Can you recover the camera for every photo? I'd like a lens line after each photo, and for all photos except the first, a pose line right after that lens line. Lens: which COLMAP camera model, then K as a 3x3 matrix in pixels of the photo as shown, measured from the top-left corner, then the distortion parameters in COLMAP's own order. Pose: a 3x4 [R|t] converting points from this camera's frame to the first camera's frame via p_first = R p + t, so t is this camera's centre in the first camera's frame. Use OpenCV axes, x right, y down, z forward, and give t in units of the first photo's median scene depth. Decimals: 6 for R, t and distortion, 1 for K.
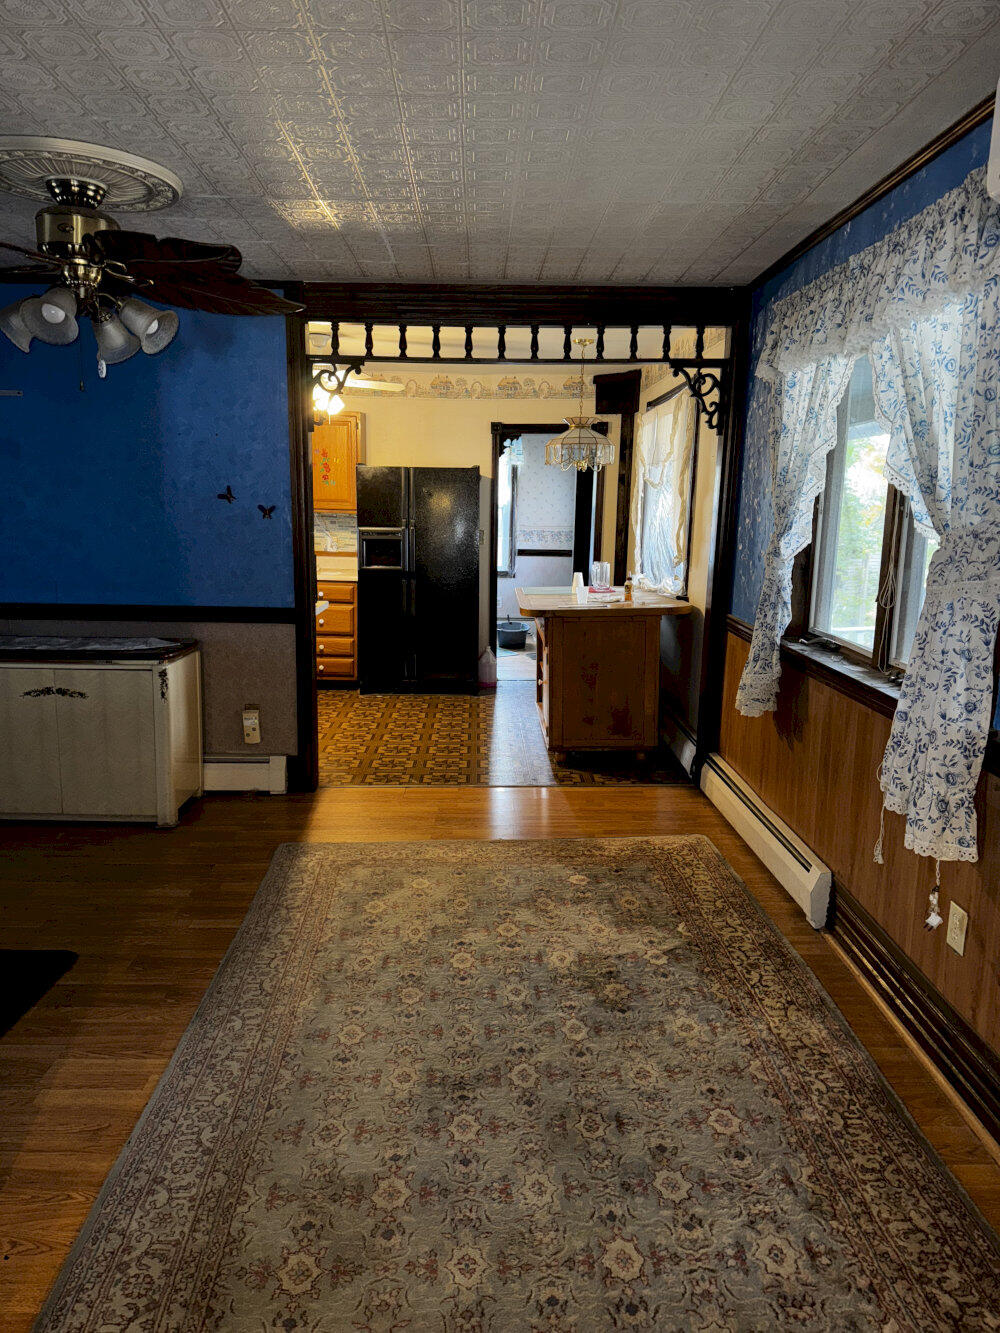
lens RADIAL K [[941.7, 0, 500.0], [0, 941.7, 666.5], [0, 0, 1]] dist [0.133648, -0.177288]
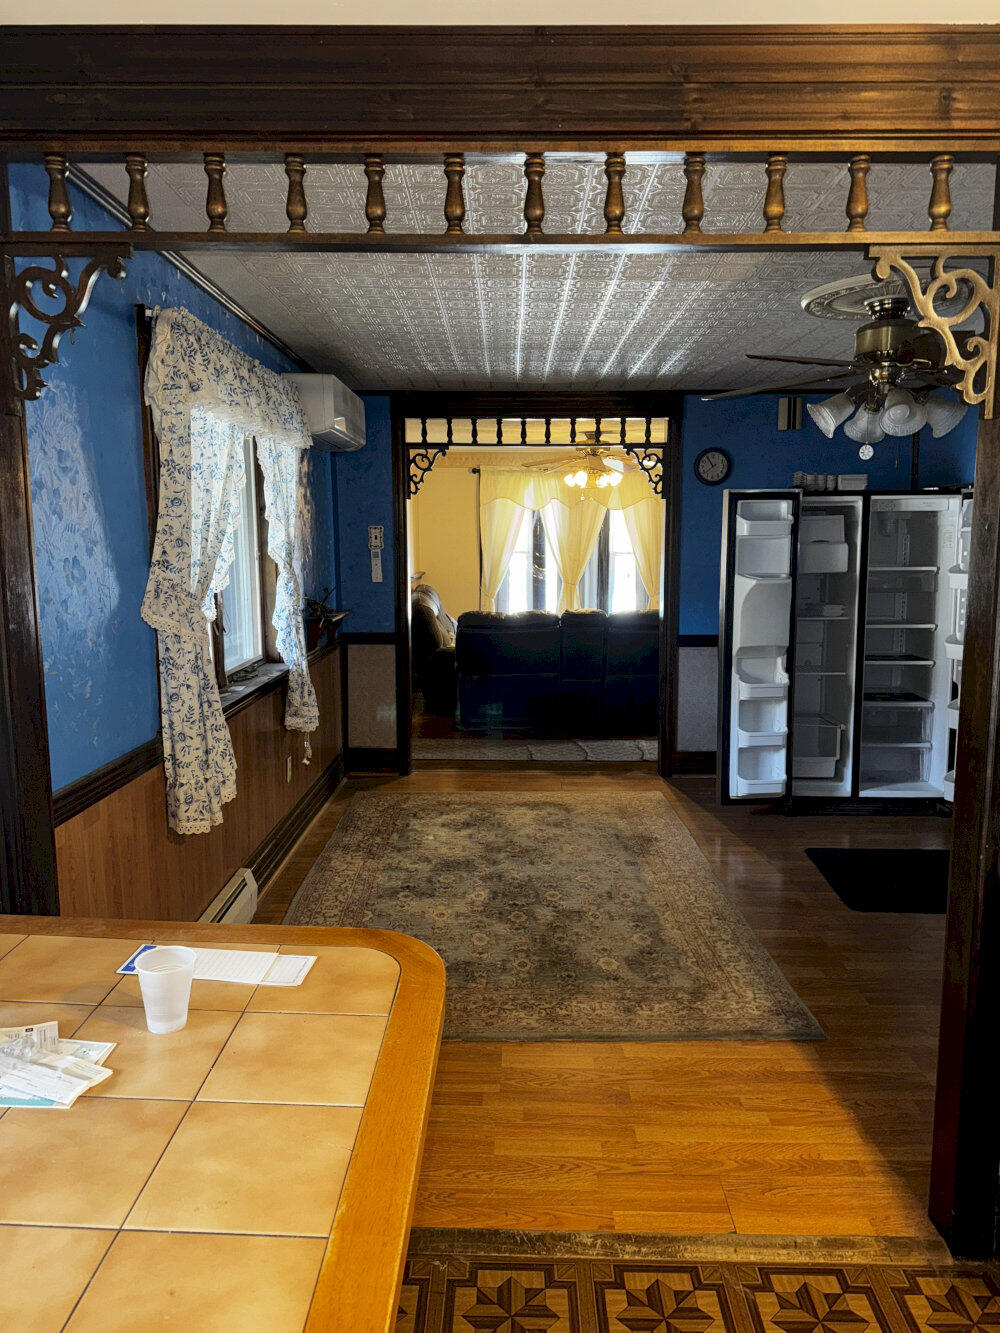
lens RADIAL K [[941.7, 0, 500.0], [0, 941.7, 666.5], [0, 0, 1]] dist [0.133648, -0.177288]
pose [[-0.999443, -0.016045, 0.029250, 0.000398], [-0.005783, 0.946799, 0.321773, -0.363106], [-0.032856, 0.321424, -0.946365, 1.853241]]
